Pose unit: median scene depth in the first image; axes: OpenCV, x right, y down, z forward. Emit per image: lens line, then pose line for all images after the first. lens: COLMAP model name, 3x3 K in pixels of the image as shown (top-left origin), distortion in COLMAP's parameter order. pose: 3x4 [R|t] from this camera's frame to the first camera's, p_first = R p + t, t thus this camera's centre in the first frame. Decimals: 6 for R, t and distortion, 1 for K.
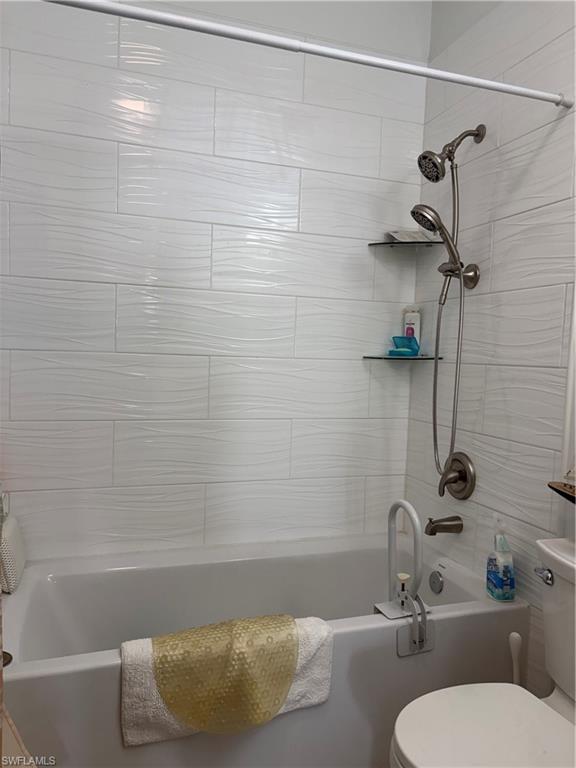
lens RADIAL K [[578.2, 0, 290.1], [0, 578.2, 395.0], [0, 0, 1]] dist [0.061539, -0.076153]
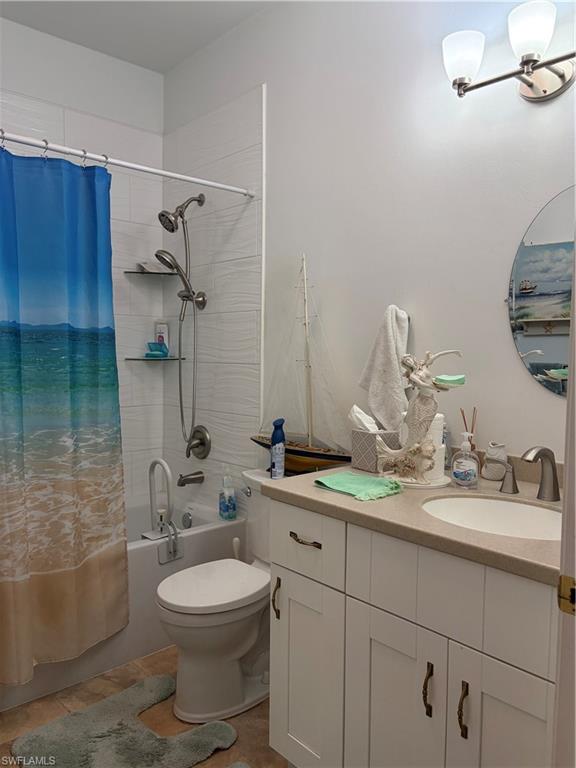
lens RADIAL K [[578.2, 0, 290.1], [0, 578.2, 395.0], [0, 0, 1]] dist [0.061539, -0.076153]
pose [[0.919061, -0.047513, 0.391240, -0.052585], [0.045716, 0.998858, 0.013912, 0.015587], [-0.391454, 0.005100, 0.920183, -0.383963]]
